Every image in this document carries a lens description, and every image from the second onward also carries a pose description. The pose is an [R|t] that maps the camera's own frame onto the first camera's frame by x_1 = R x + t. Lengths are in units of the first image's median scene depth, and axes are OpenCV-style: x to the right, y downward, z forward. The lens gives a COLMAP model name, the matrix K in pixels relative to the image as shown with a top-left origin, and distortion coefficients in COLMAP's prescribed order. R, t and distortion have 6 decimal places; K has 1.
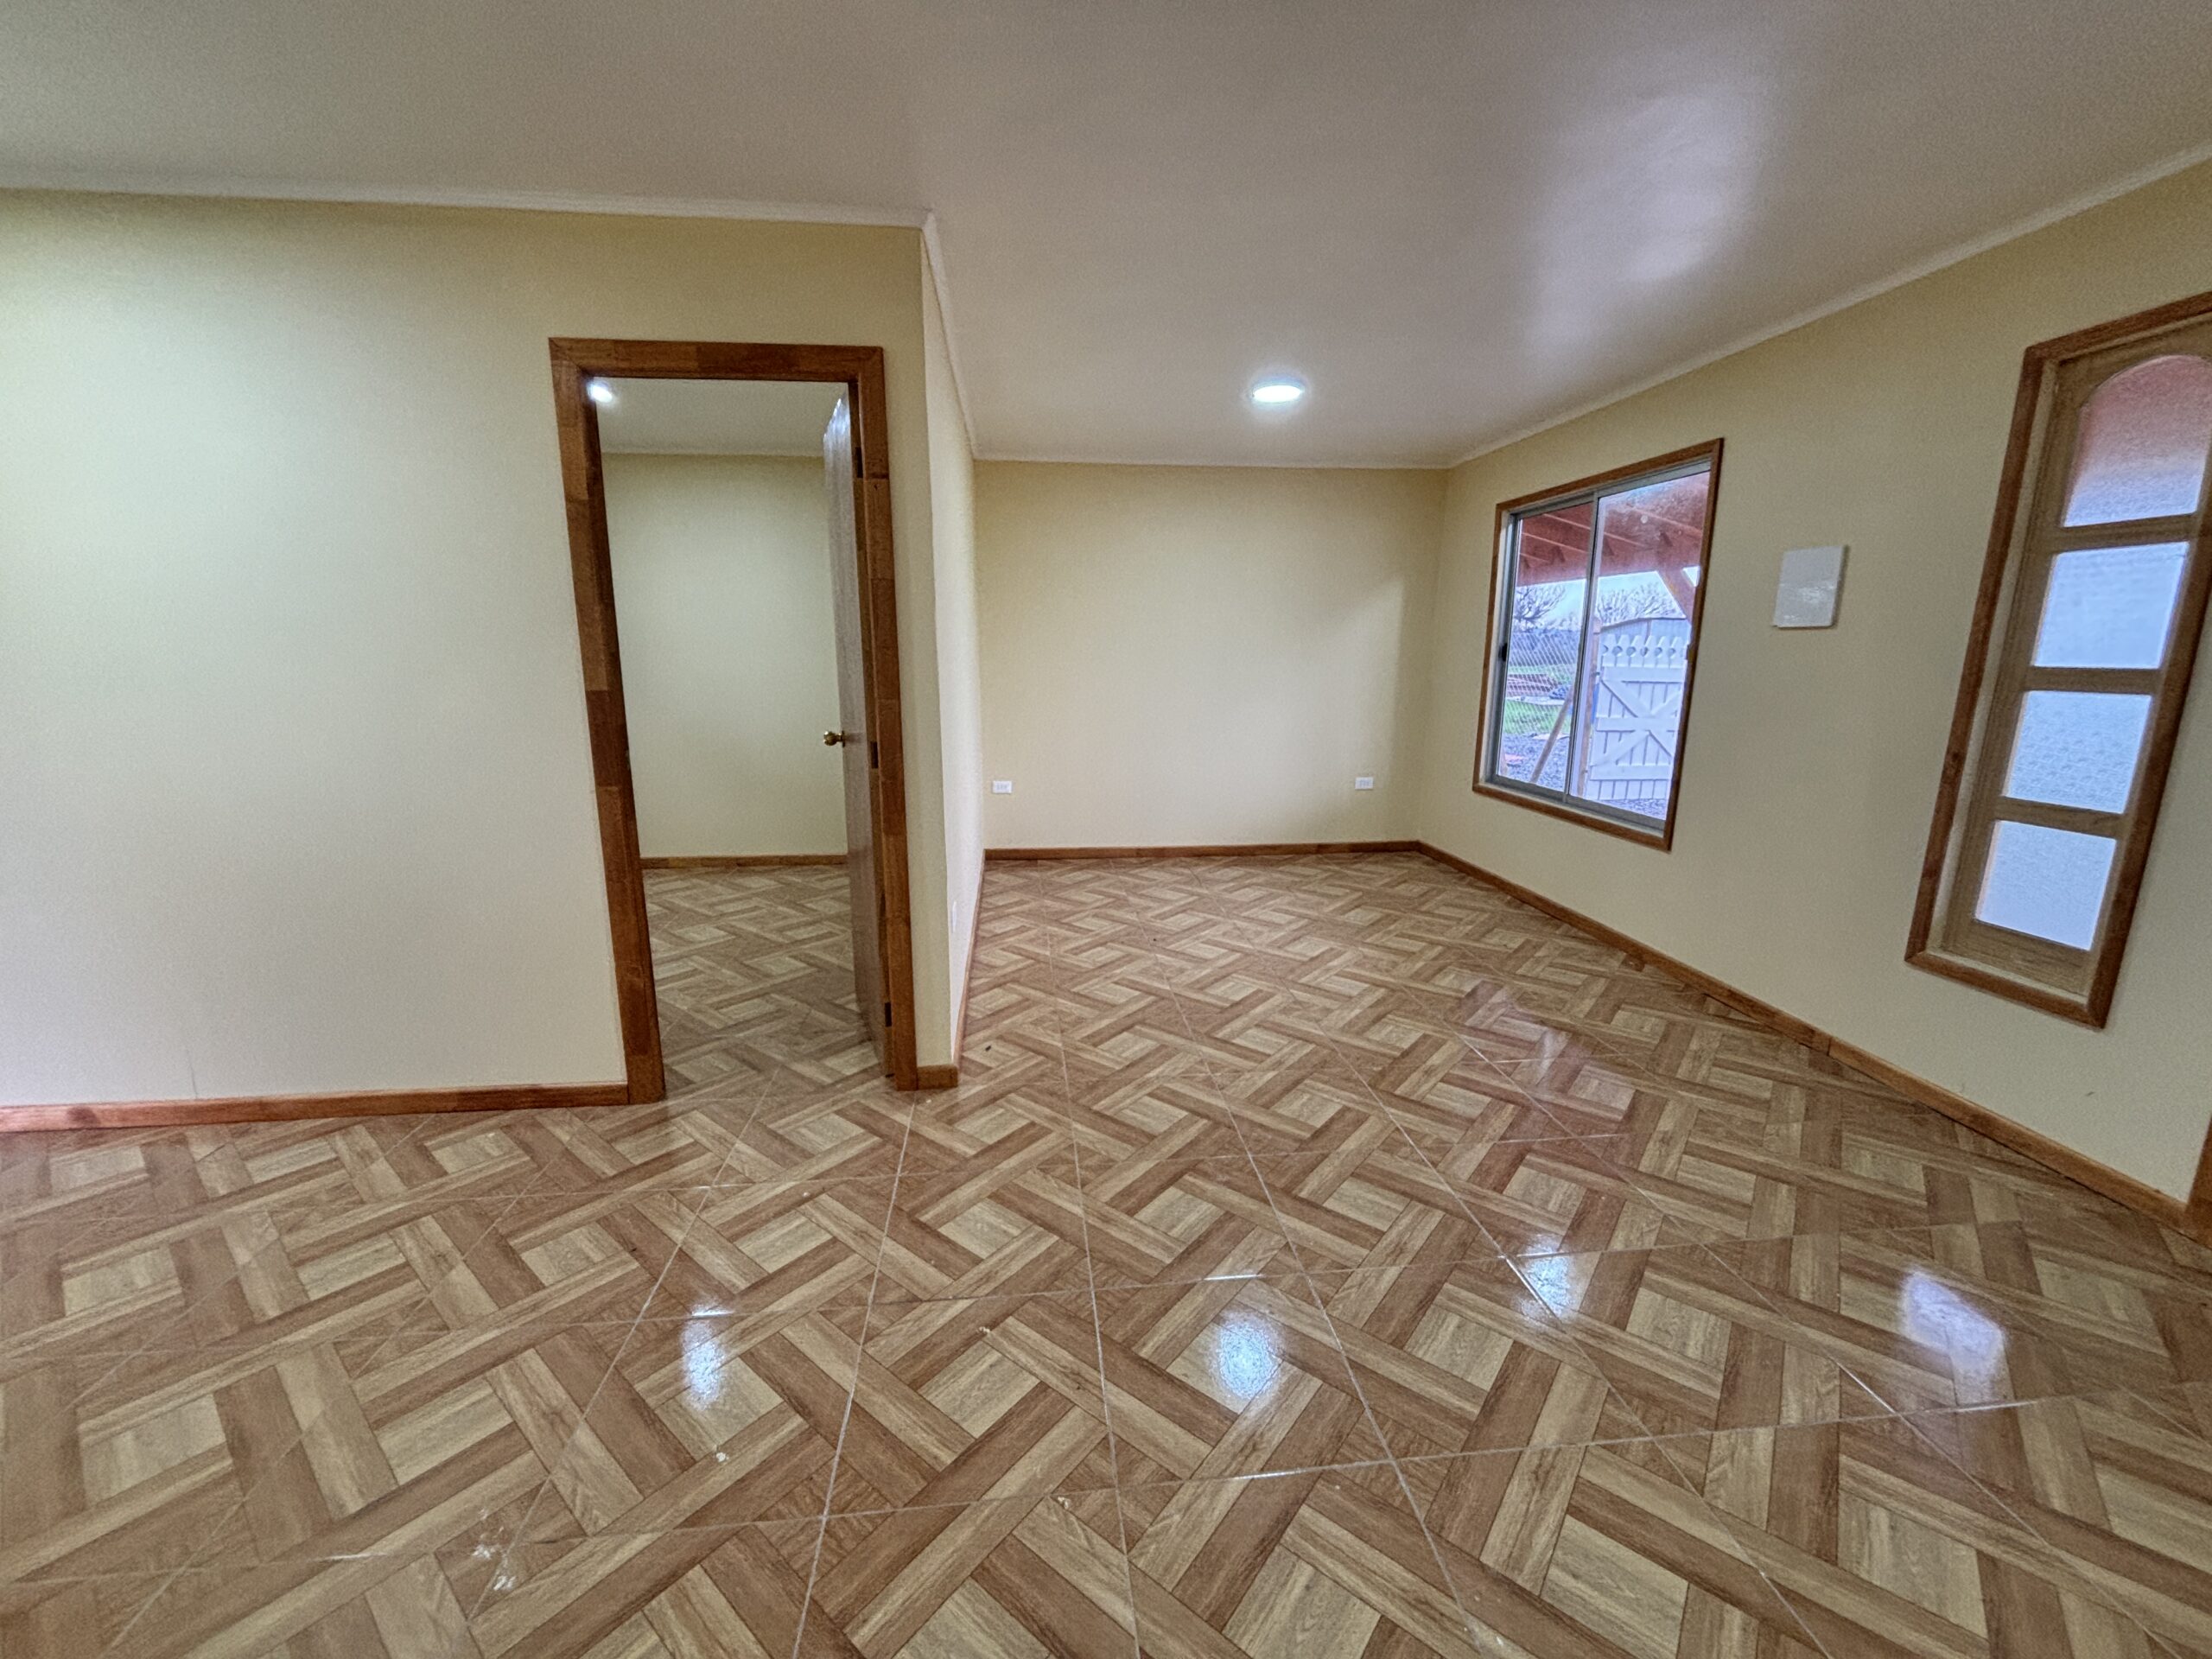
lens RADIAL K [[890.4, 0, 1106.0], [0, 890.4, 829.5], [0, 0, 1]] dist [-0.000413, -0.000407]
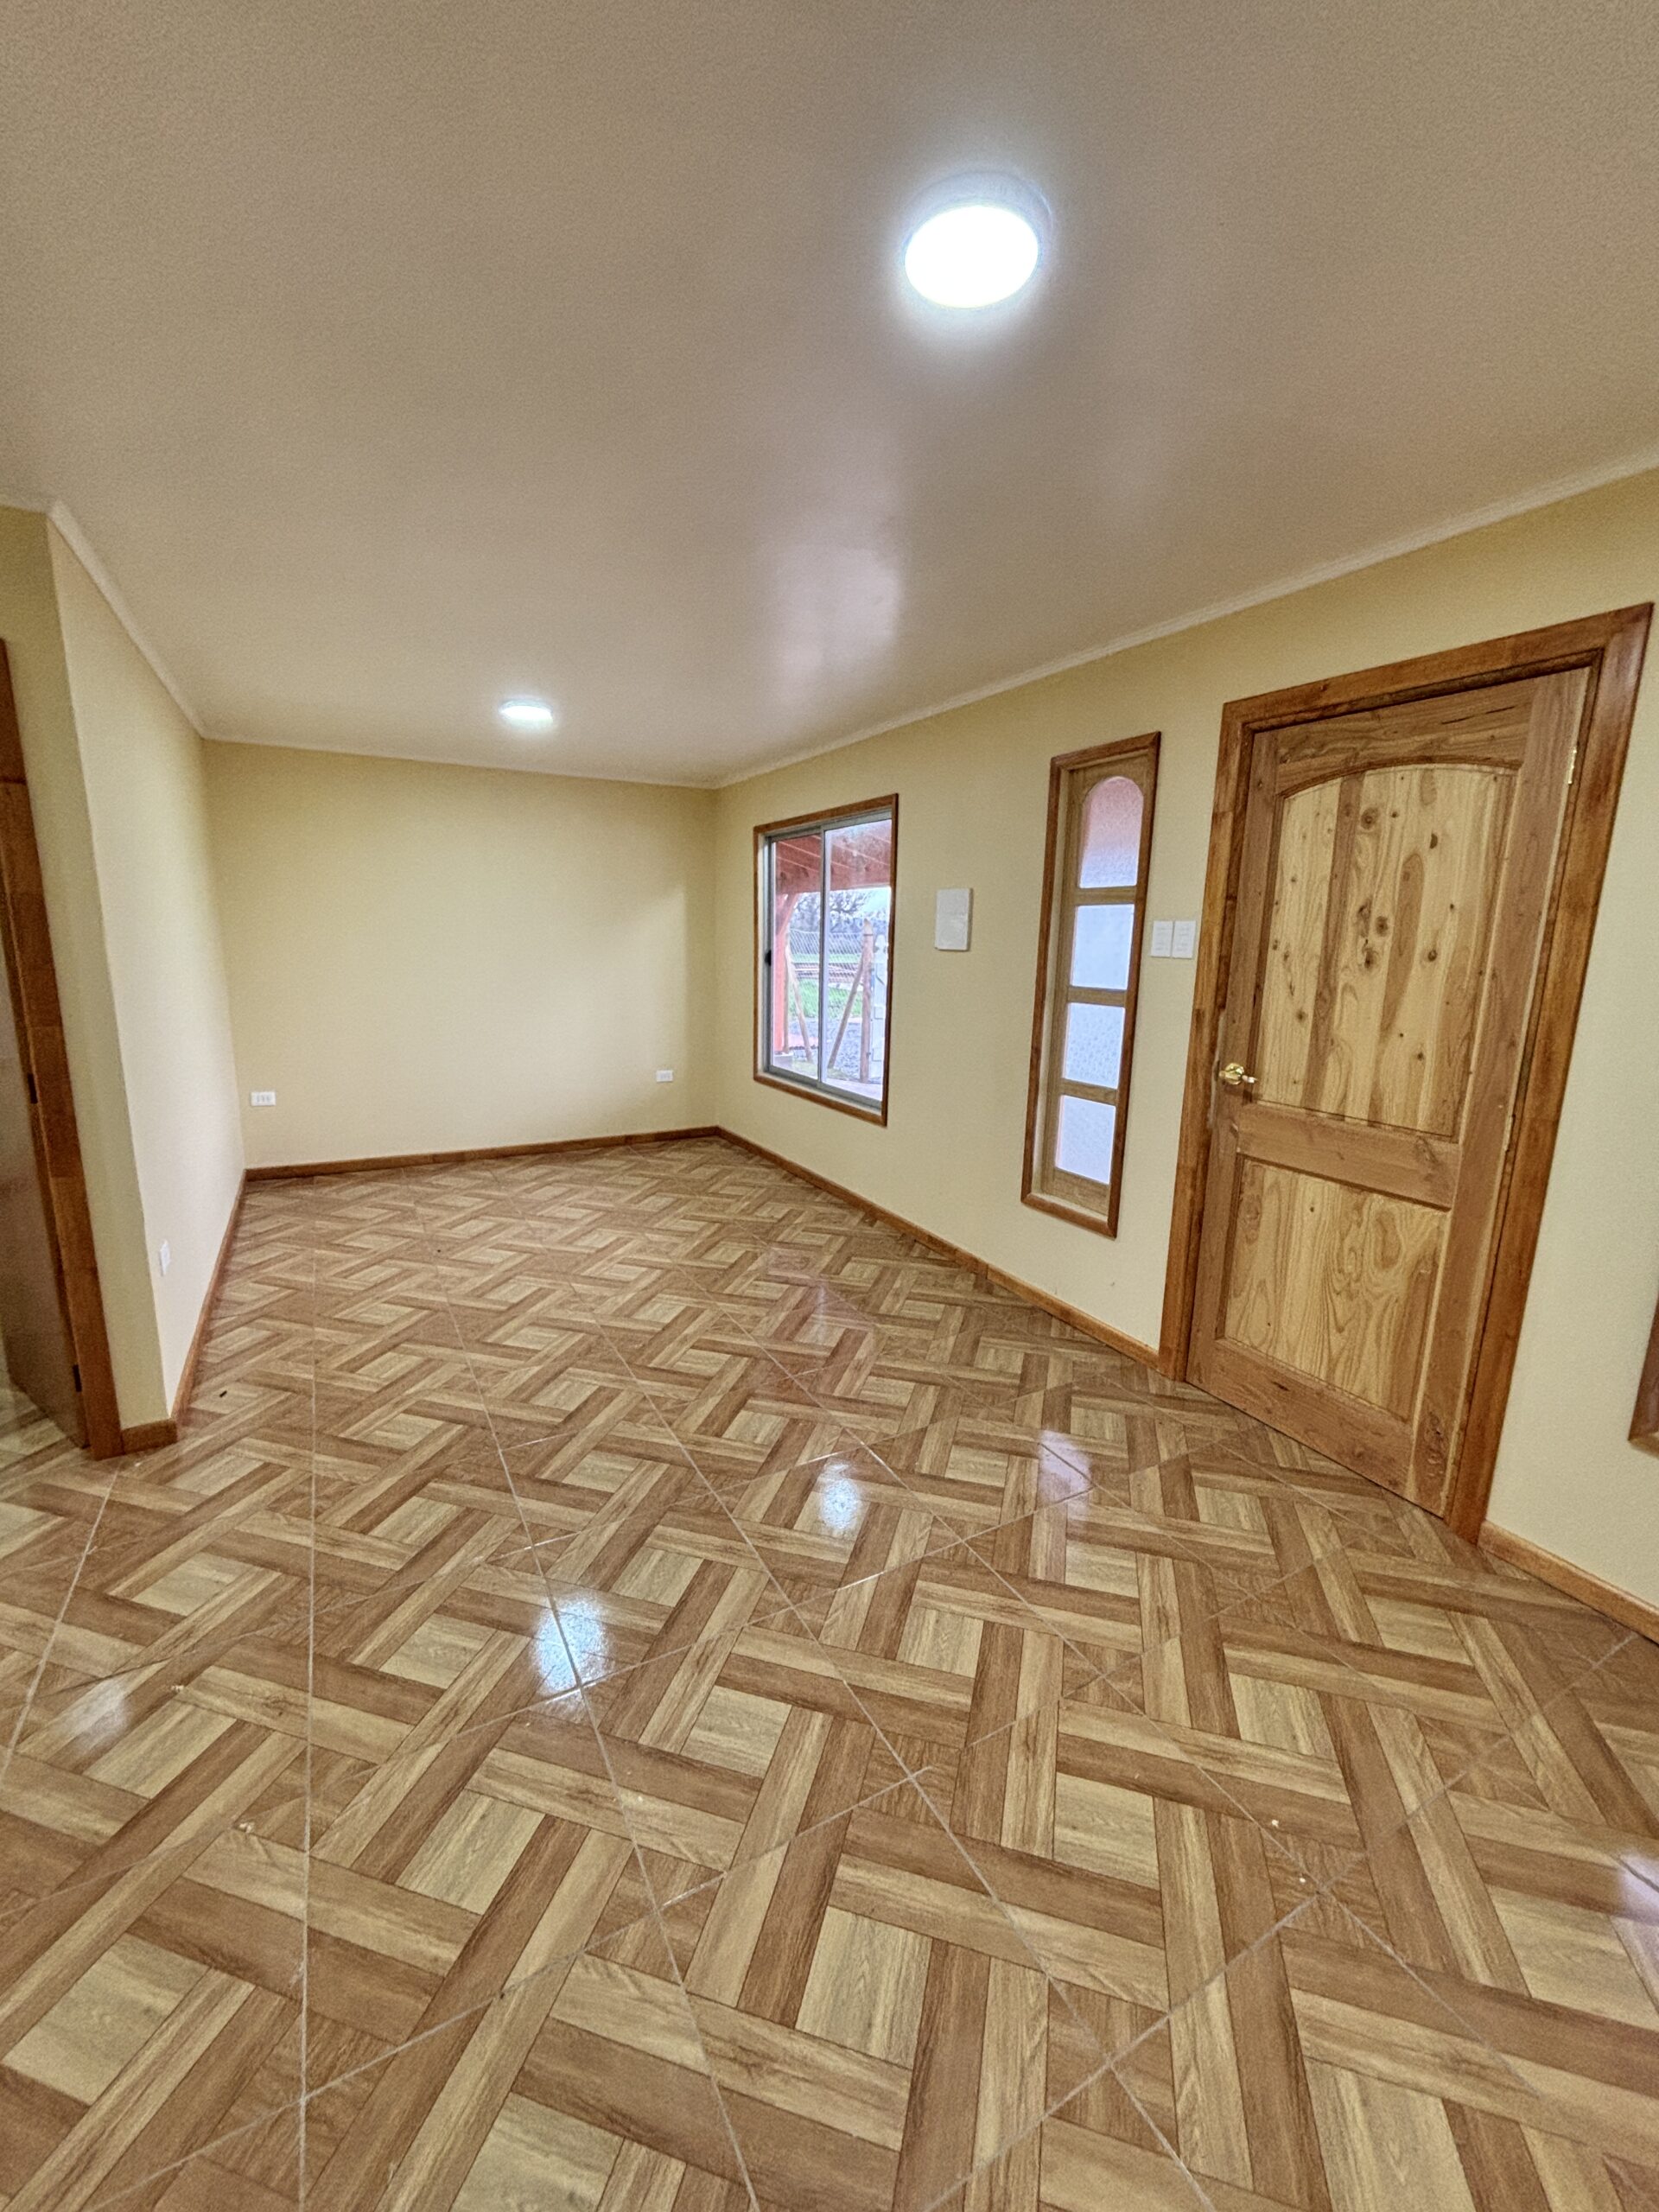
lens RADIAL K [[890.4, 0, 829.5], [0, 890.4, 1106.0], [0, 0, 1]] dist [-0.000413, -0.000407]
pose [[0.918429, -0.060444, 0.390941, 0.108458], [0.062959, 0.997996, 0.006394, -0.021208], [-0.390544, 0.018741, 0.920394, -0.113846]]
